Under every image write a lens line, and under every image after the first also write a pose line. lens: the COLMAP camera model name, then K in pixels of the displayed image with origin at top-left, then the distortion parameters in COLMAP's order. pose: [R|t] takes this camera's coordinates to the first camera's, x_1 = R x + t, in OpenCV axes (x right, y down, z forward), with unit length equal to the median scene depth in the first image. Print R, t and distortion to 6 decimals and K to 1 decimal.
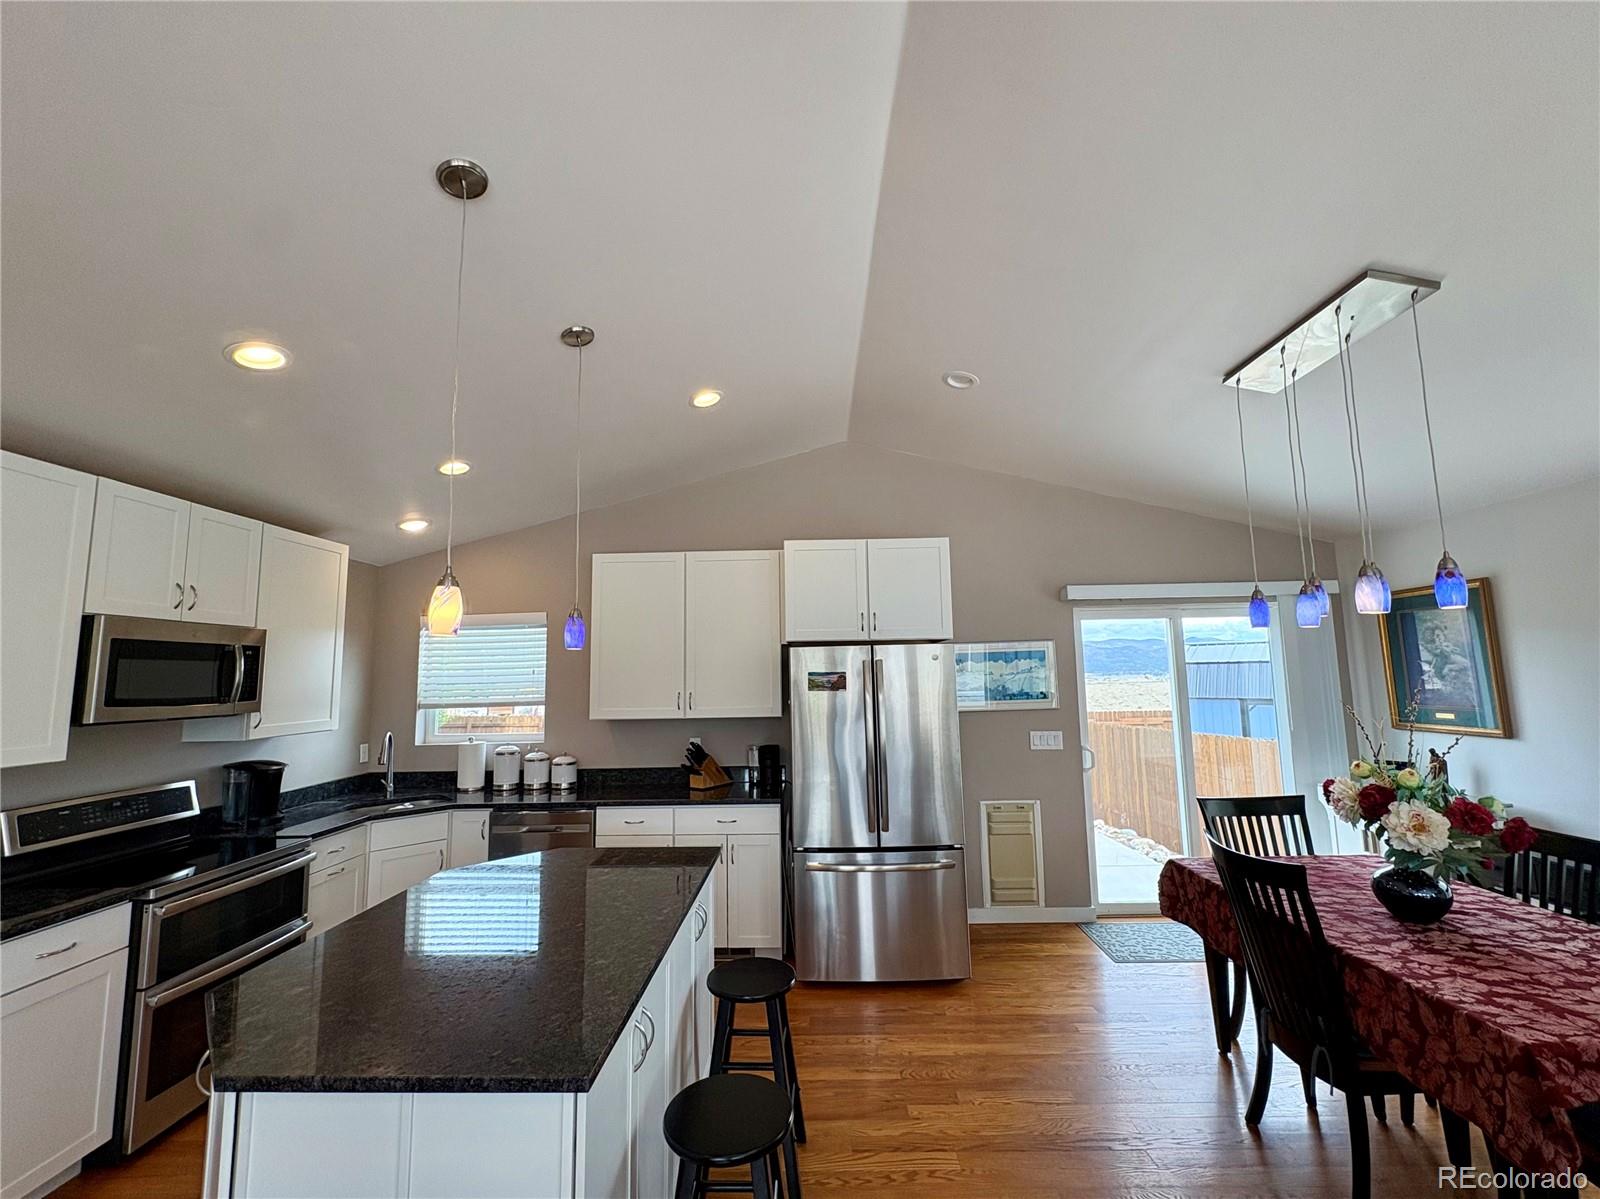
lens RADIAL K [[665.1, 0, 799.5], [0, 665.1, 601.1], [0, 0, 1]] dist [-0.000513, 0.000420]
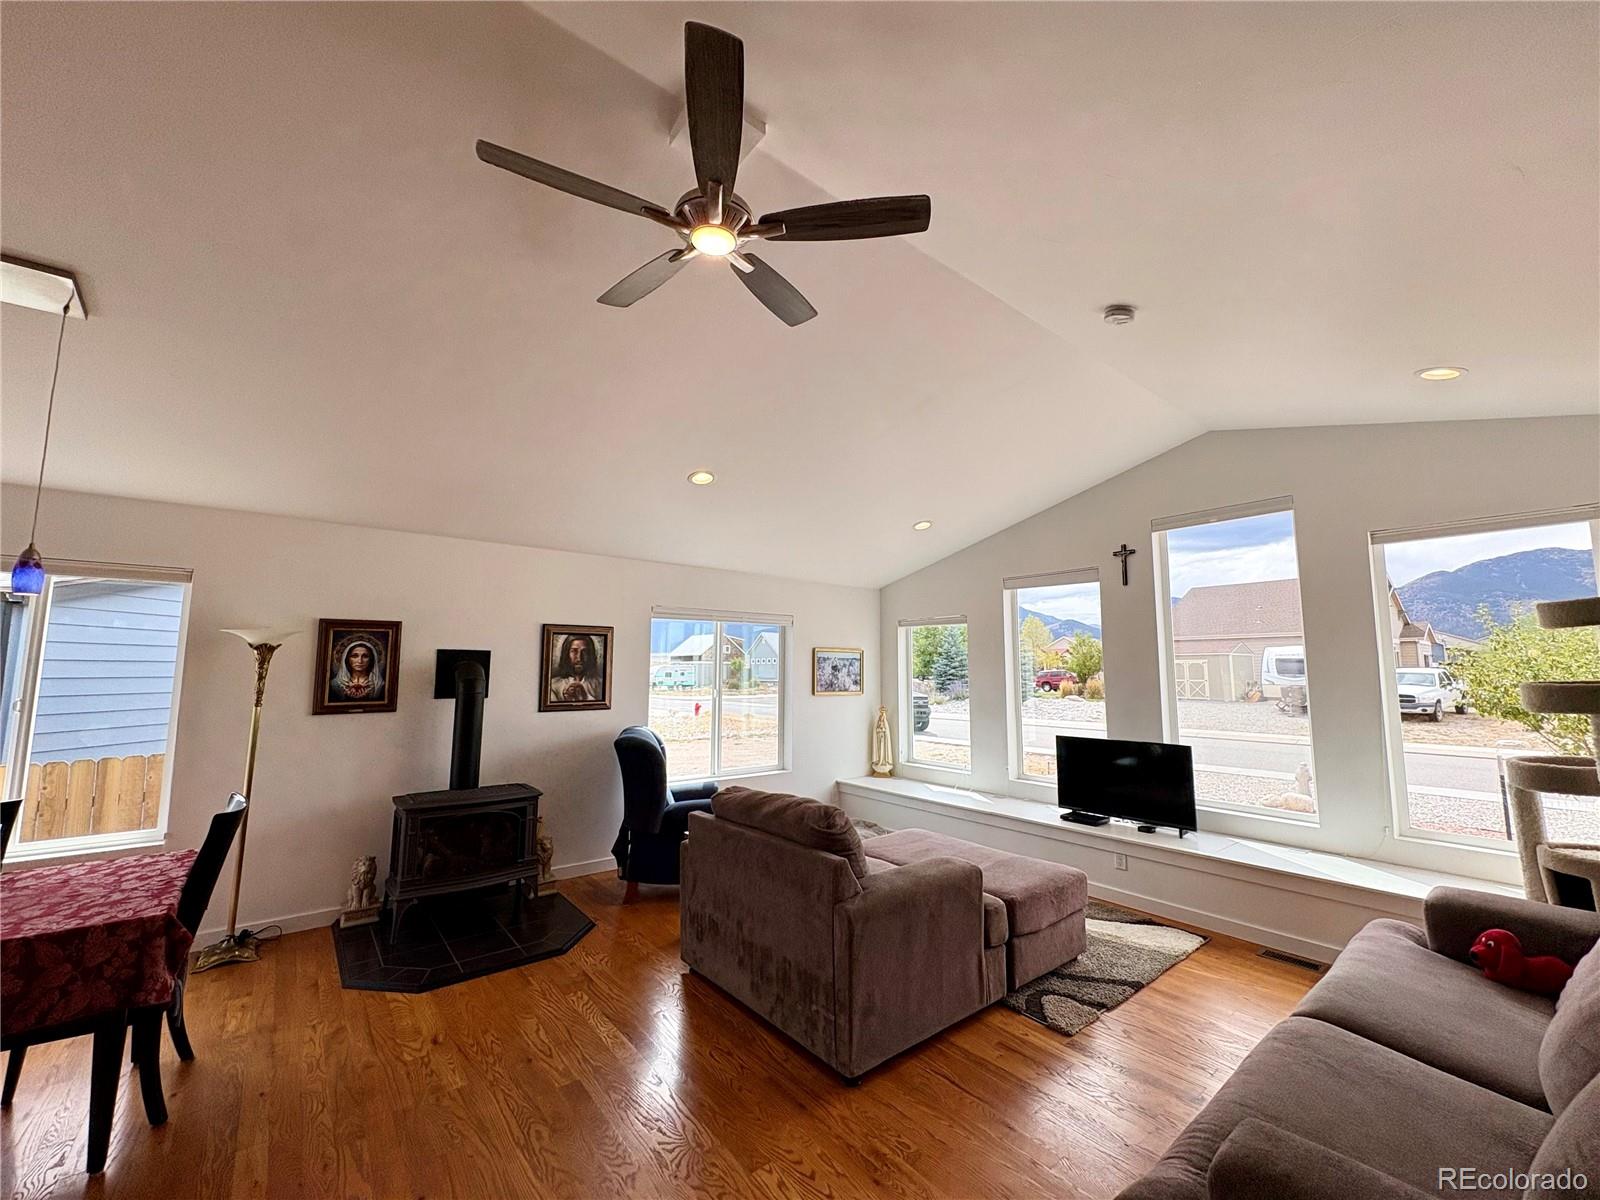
lens RADIAL K [[636.7, 0, 795.0], [0, 636.7, 601.8], [0, 0, 1]] dist [-0.004290, 0.001407]
pose [[-0.637838, 0.099215, 0.763753, -0.356725], [-0.080344, 0.977685, -0.194104, 0.069813], [-0.765968, -0.185170, -0.615633, 0.381839]]
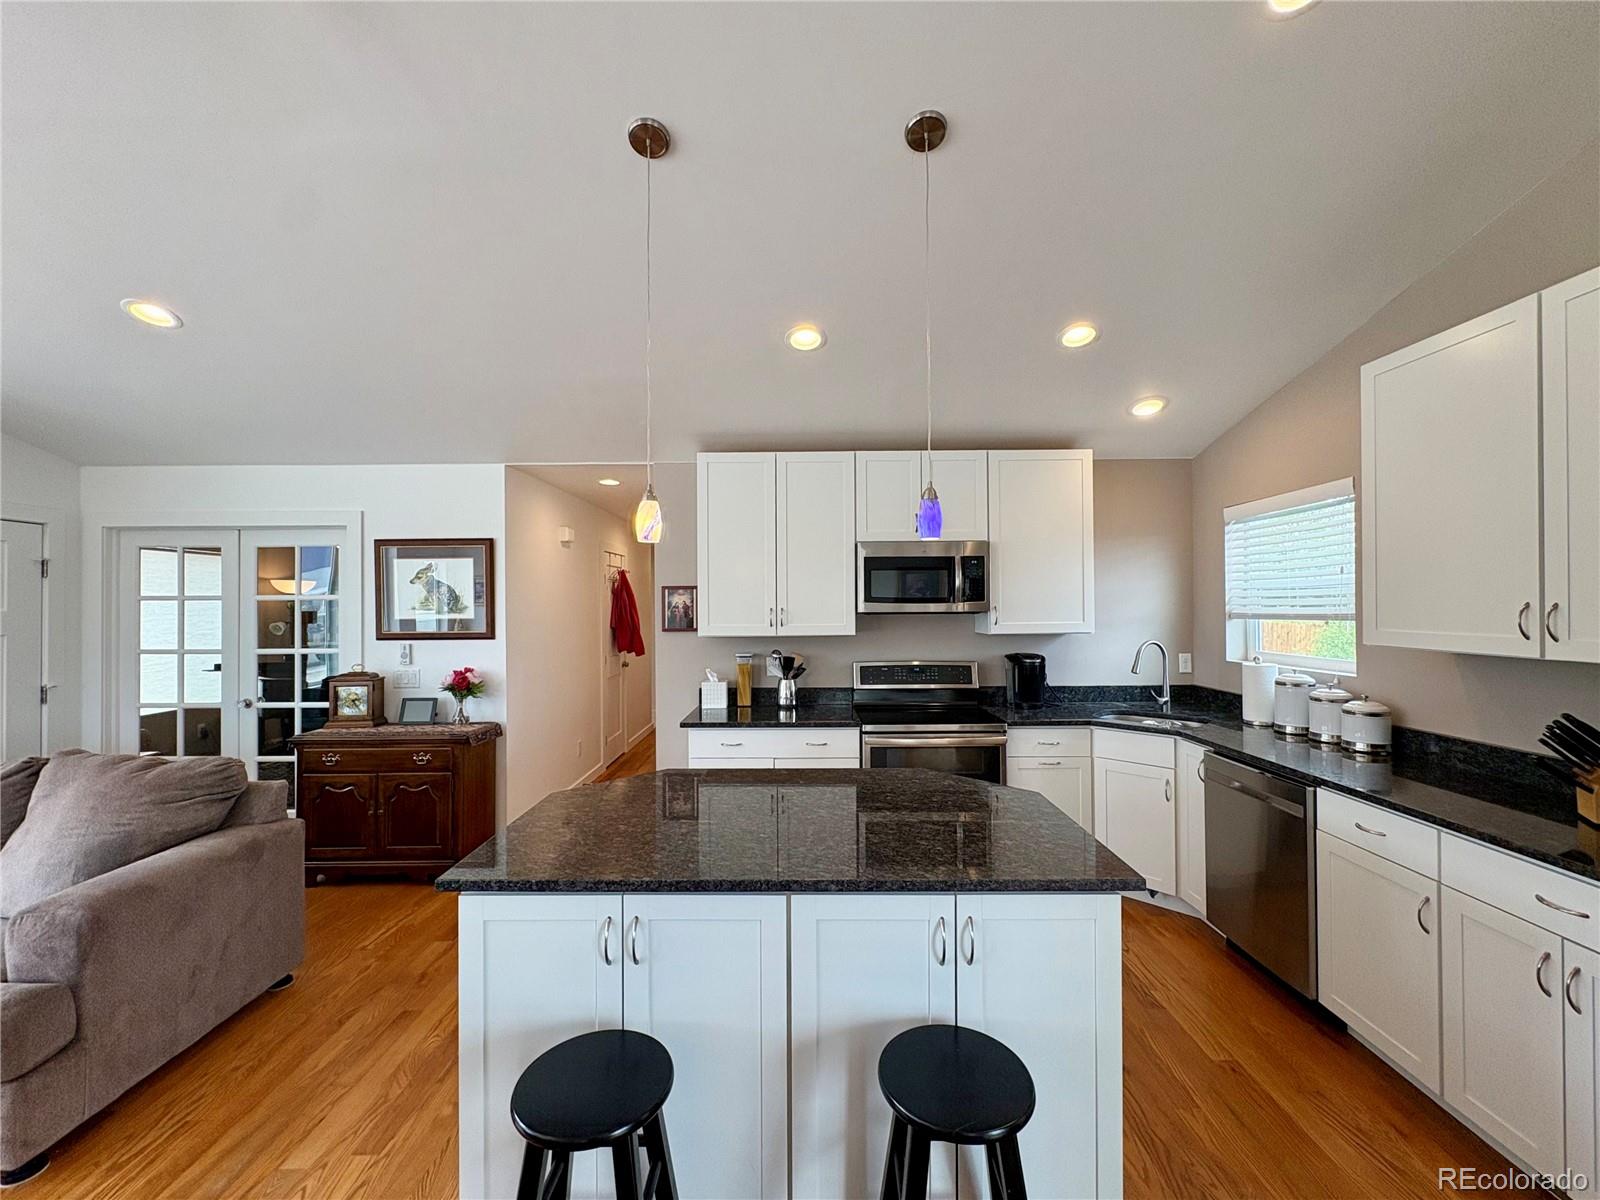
lens RADIAL K [[636.7, 0, 805.3], [0, 636.7, 604.5], [0, 0, 1]] dist [-0.004290, 0.001407]
pose [[0.024893, 0.017187, -0.999542, 0.283360], [0.118494, 0.992753, 0.020021, 0.081687], [0.992643, -0.118938, 0.022676, 0.571572]]
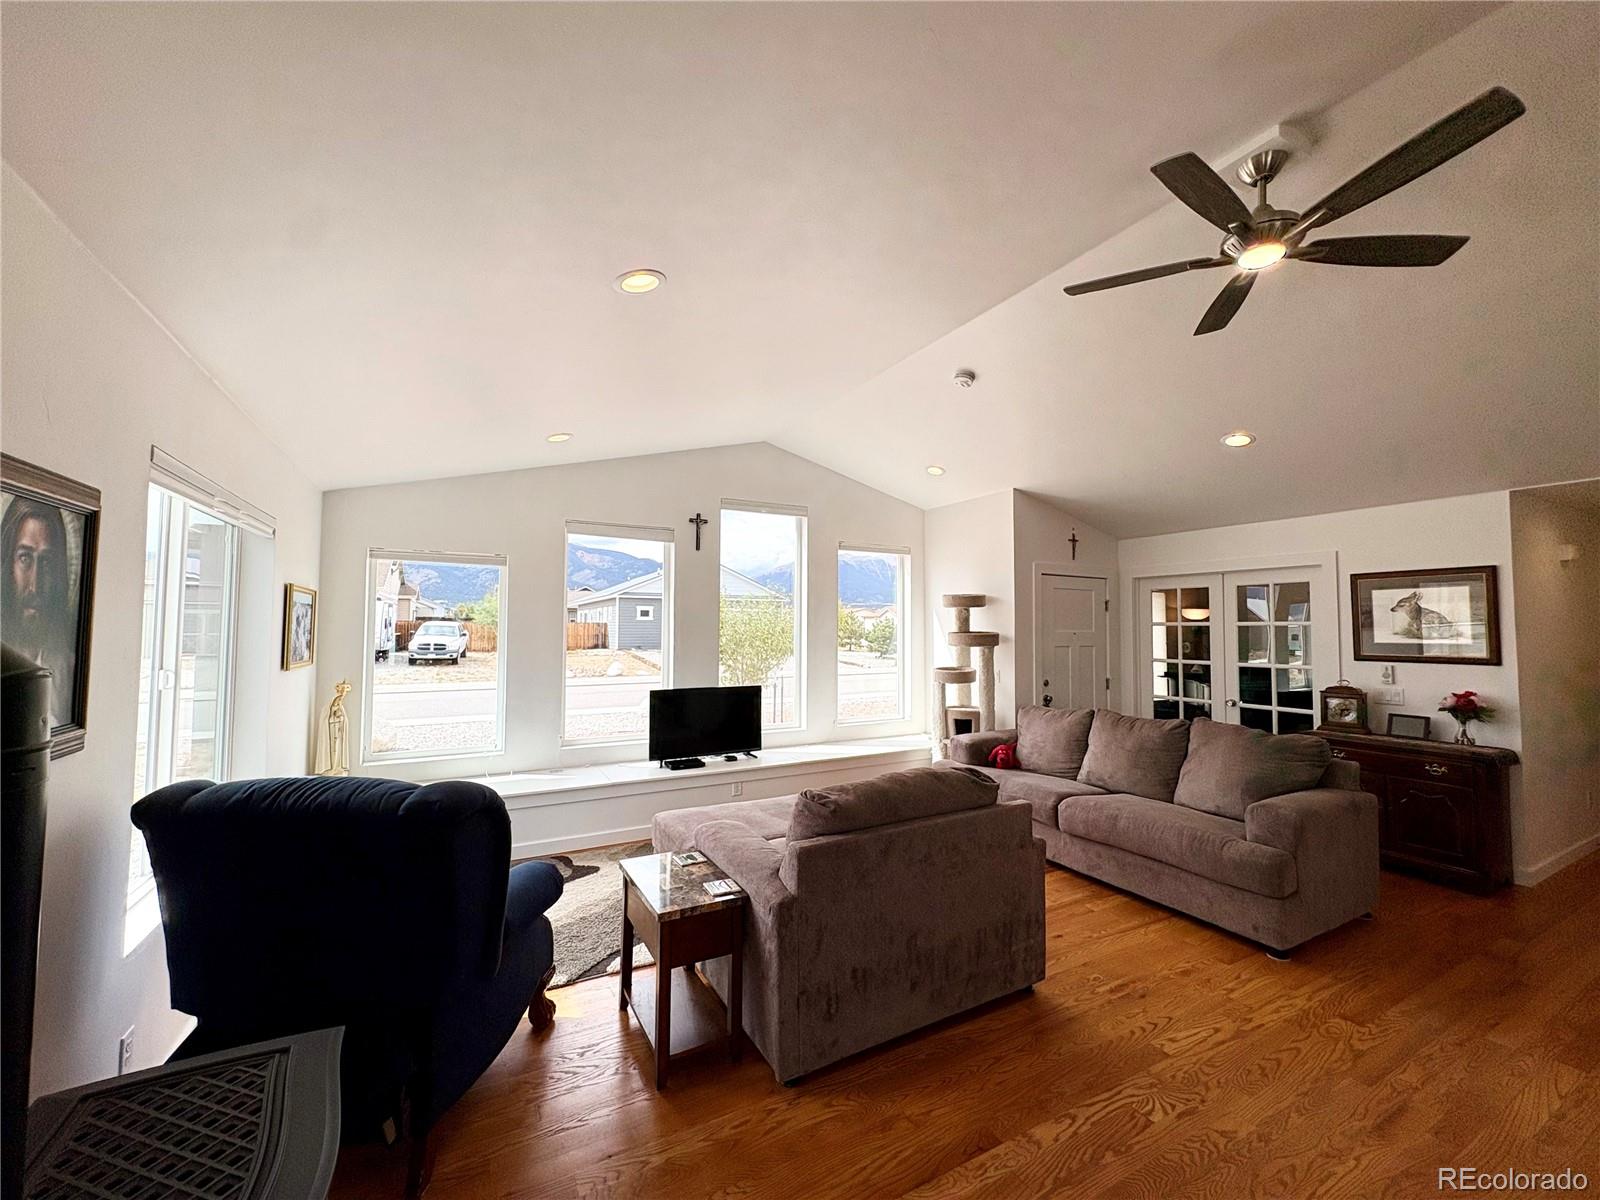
lens RADIAL K [[636.7, 0, 798.5], [0, 636.7, 602.1], [0, 0, 1]] dist [-0.004290, 0.001407]
pose [[-0.868584, -0.005595, -0.495511, 0.773300], [0.067835, 0.989181, -0.130078, 0.051182], [0.490877, -0.146597, -0.858807, 0.418656]]
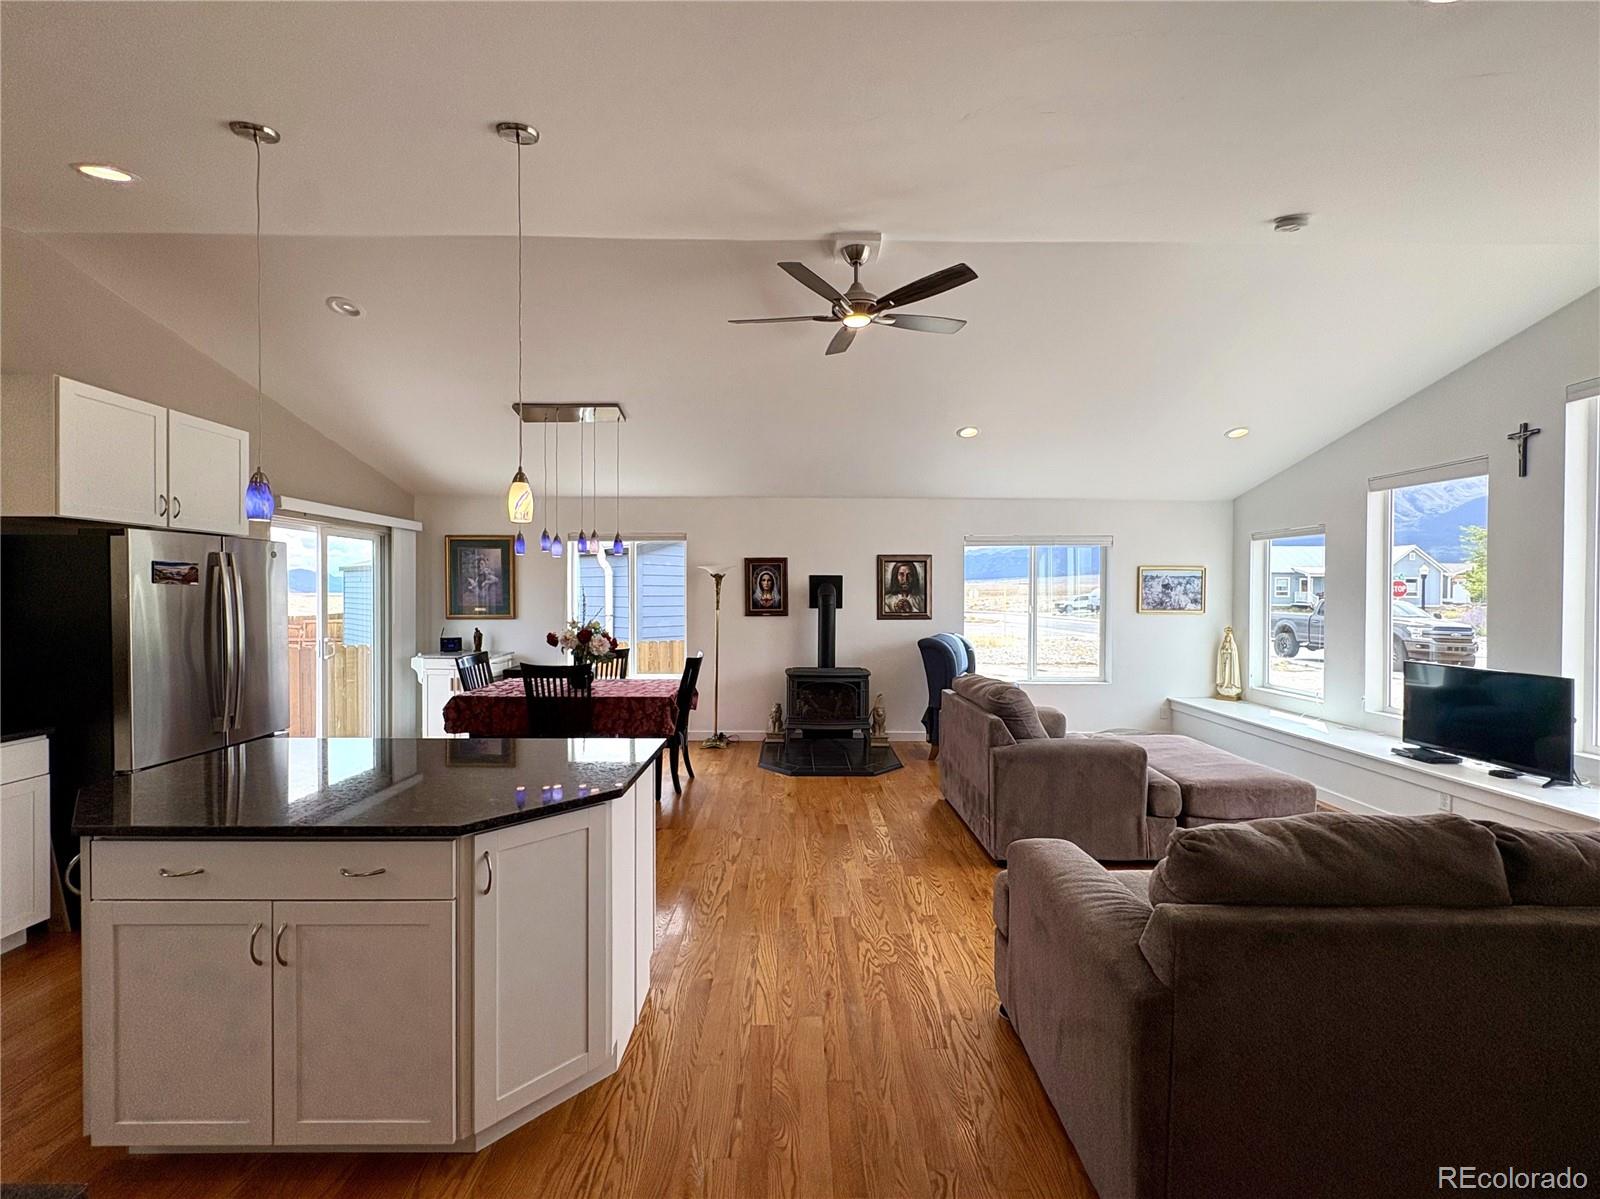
lens RADIAL K [[636.7, 0, 792.2], [0, 636.7, 599.9], [0, 0, 1]] dist [-0.004290, 0.001407]
pose [[-0.022332, 0.006848, 0.999727, -0.790802], [-0.116366, 0.993162, -0.009402, 0.070341], [-0.992955, -0.116544, -0.021382, 0.223402]]
